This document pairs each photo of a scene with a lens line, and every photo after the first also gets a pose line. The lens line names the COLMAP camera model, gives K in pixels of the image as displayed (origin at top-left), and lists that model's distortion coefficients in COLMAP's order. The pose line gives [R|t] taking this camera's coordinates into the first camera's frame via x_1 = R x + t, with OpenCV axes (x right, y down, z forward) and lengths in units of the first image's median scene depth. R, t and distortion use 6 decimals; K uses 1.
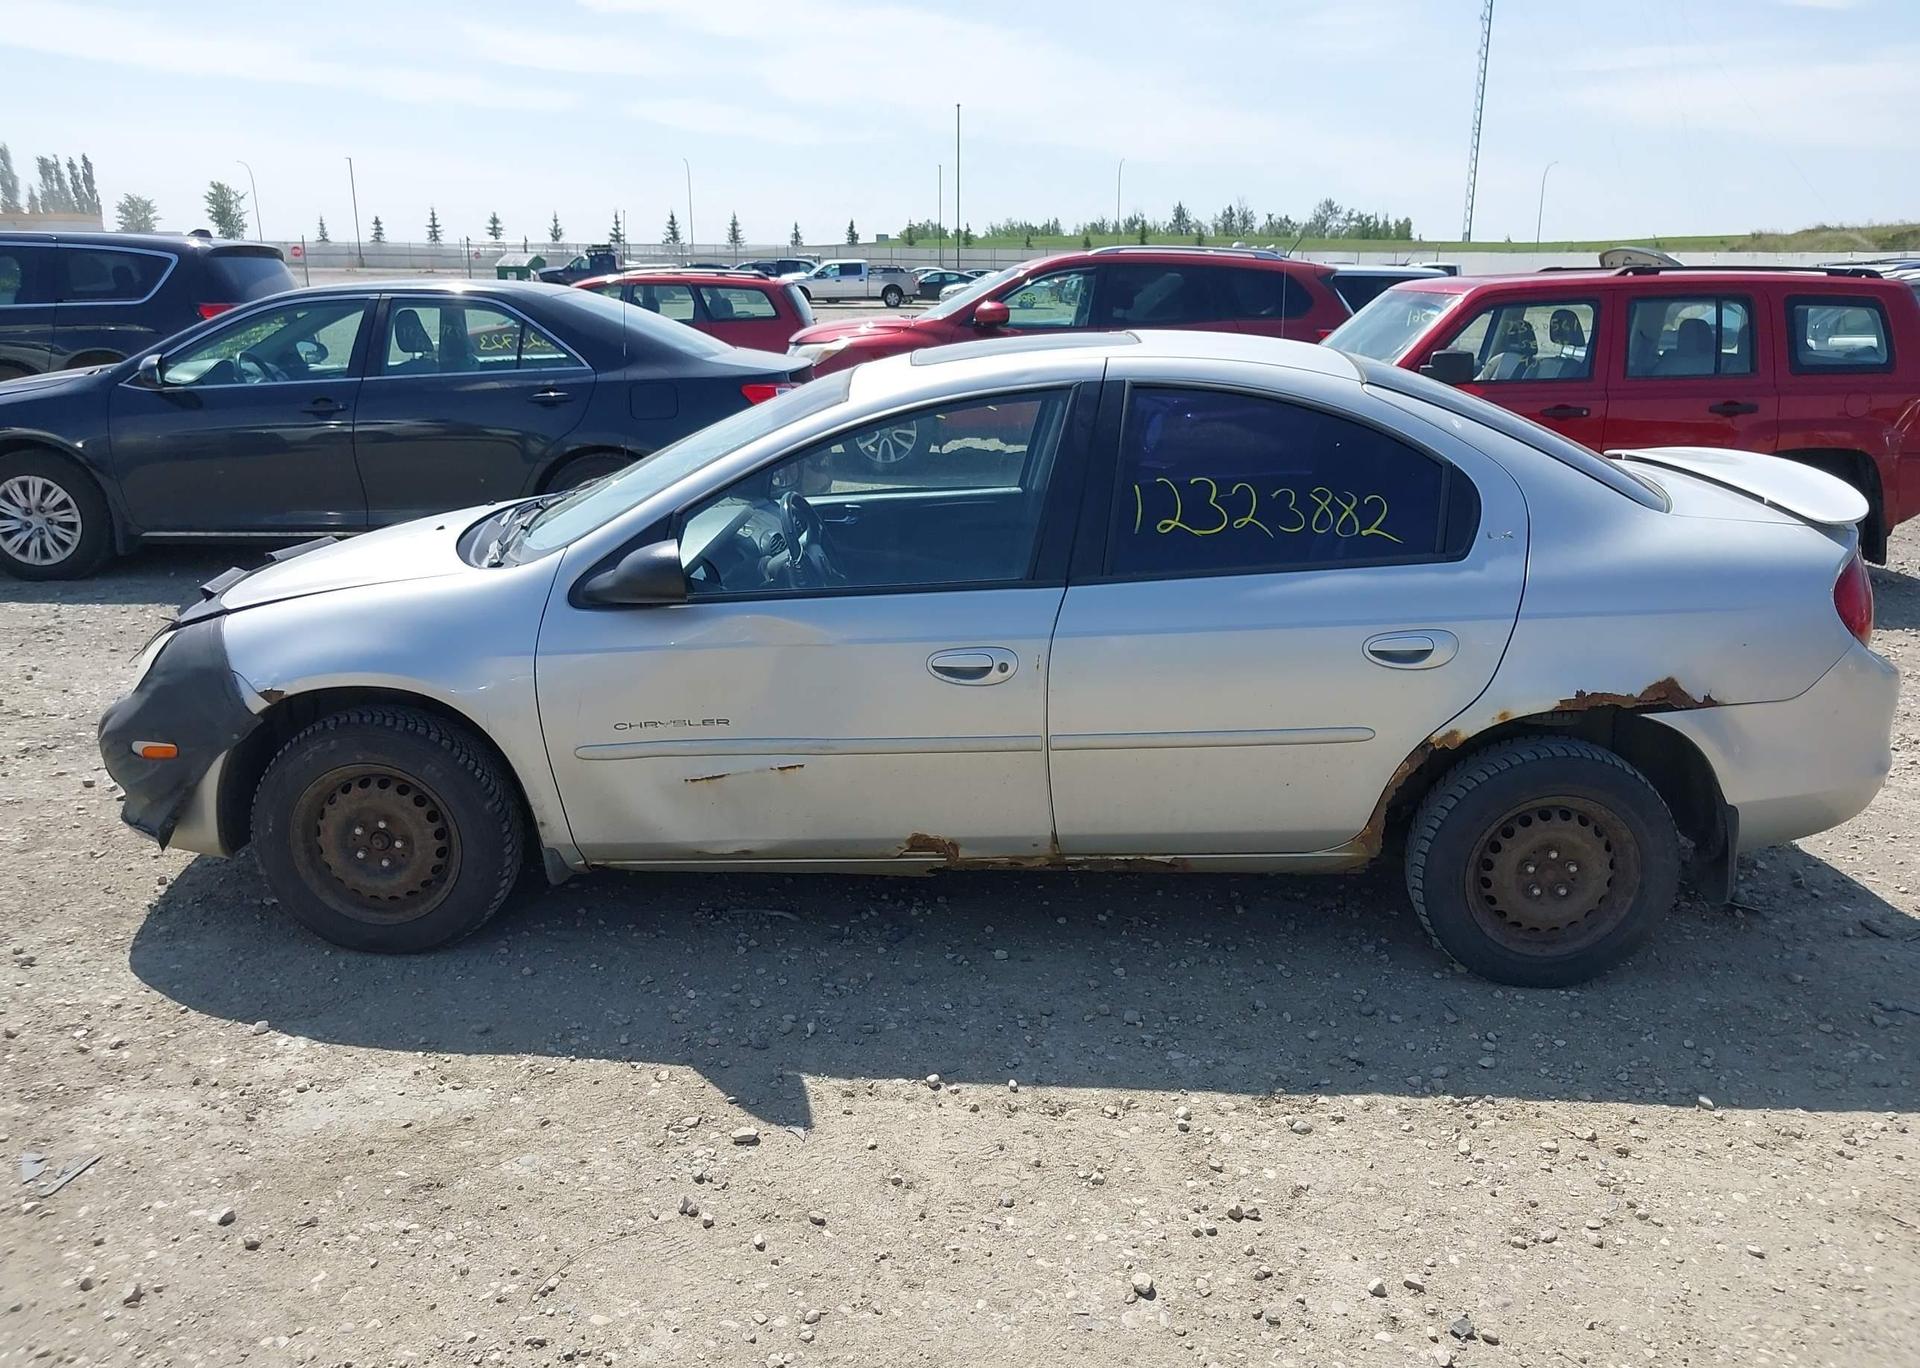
lens RADIAL K [[1556.1, 0, 969.6], [0, 1556.1, 689.0], [0, 0, 1]] dist [0.014440, -0.022214]
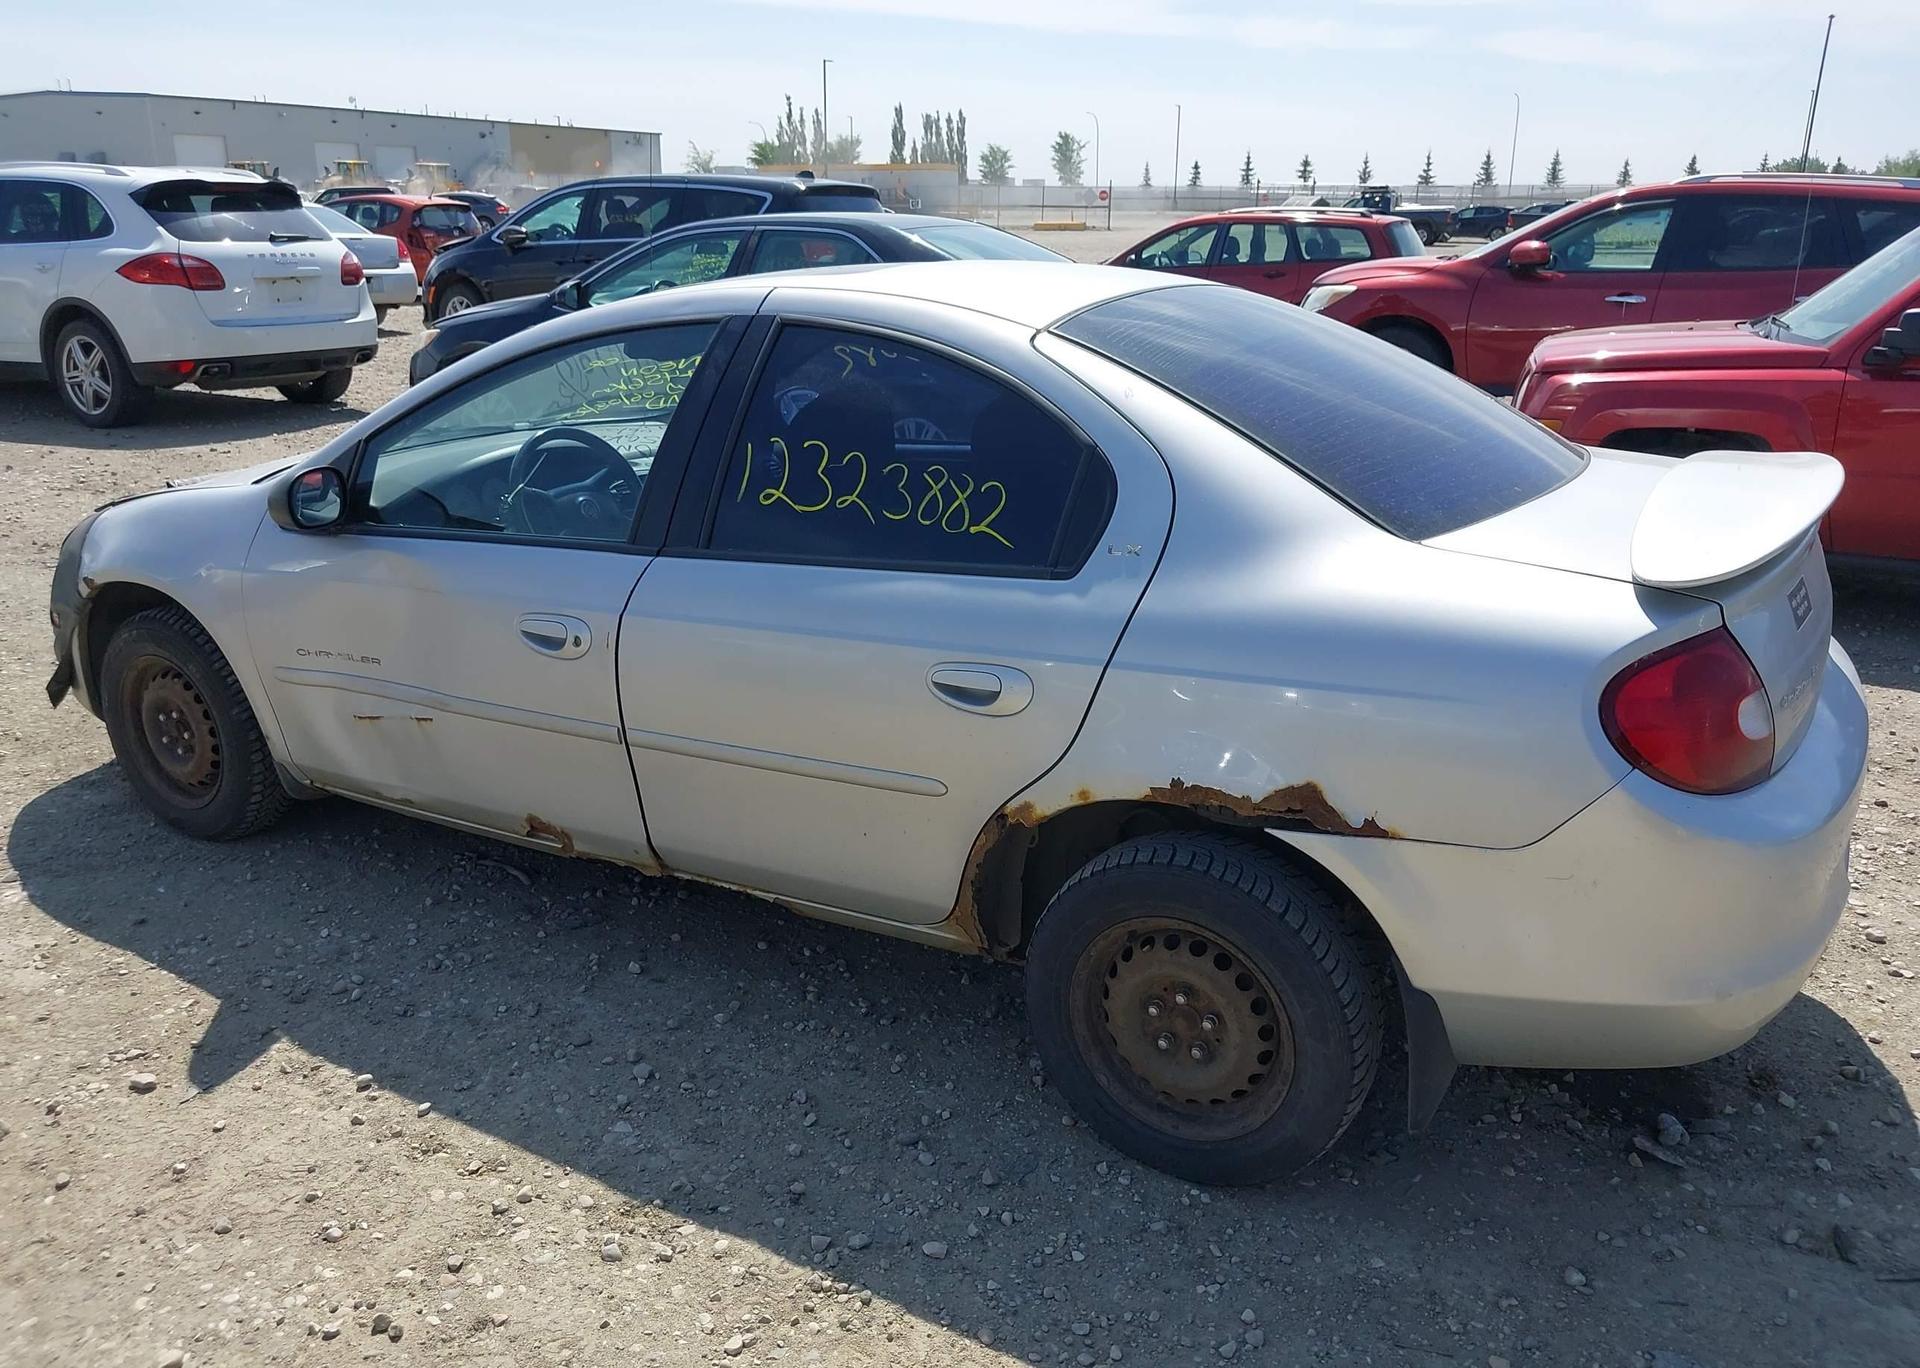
lens RADIAL K [[1556.1, 0, 973.5], [0, 1556.1, 668.3], [0, 0, 1]] dist [0.014440, -0.022214]
pose [[0.872450, 0.136300, -0.469312, 0.603314], [-0.126266, 0.990582, 0.052961, -0.070775], [0.472111, 0.013053, 0.881443, 0.318225]]
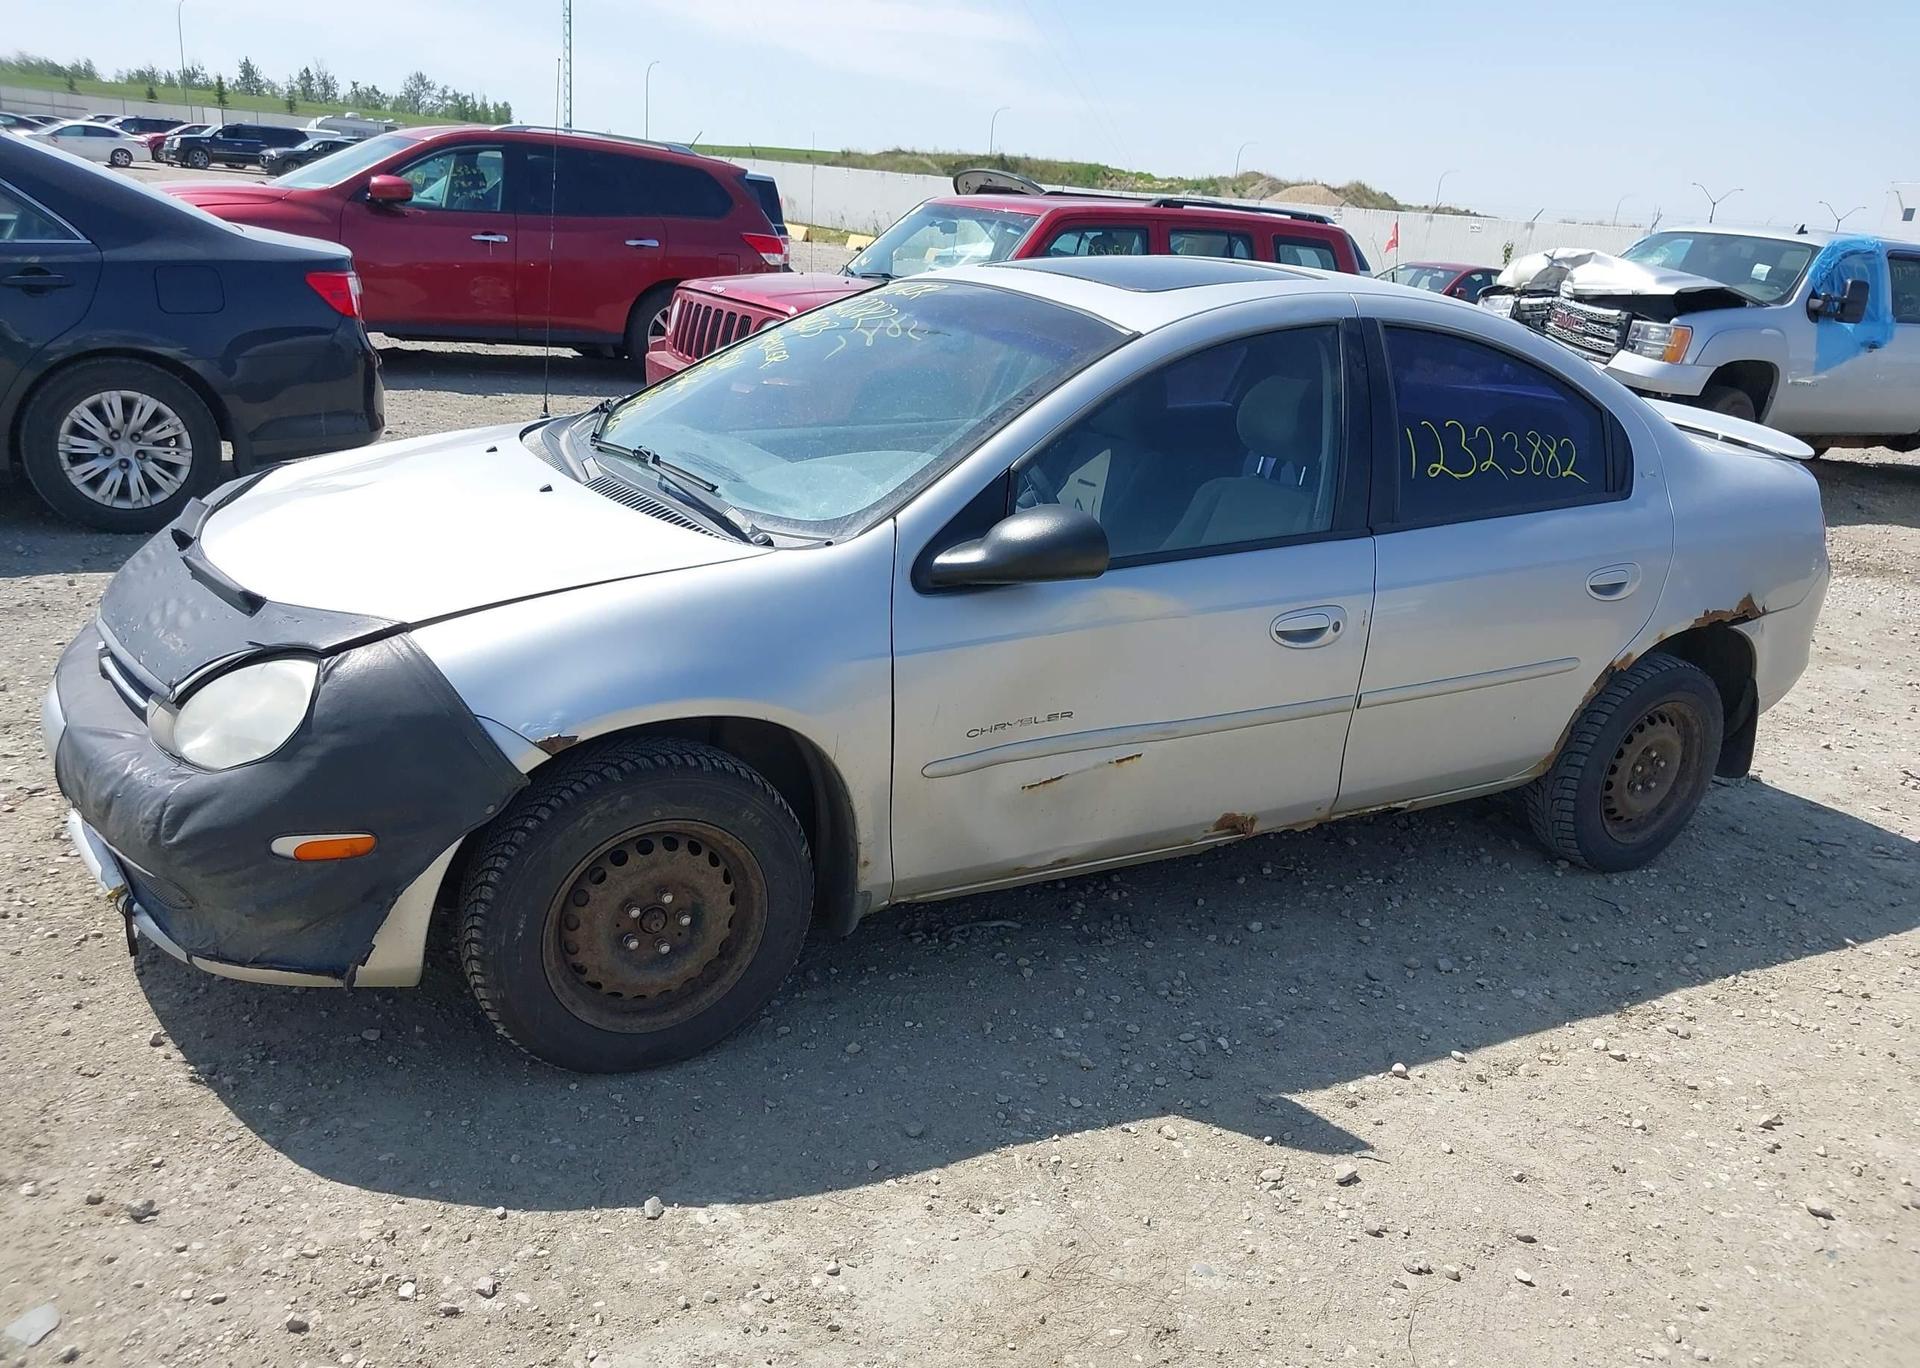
lens RADIAL K [[1556.1, 0, 967.5], [0, 1556.1, 690.1], [0, 0, 1]] dist [0.014440, -0.022214]
pose [[0.843918, -0.096225, 0.527771, -0.641848], [0.060606, 0.994585, 0.084426, -0.066290], [-0.533037, -0.039262, 0.845180, 0.304040]]
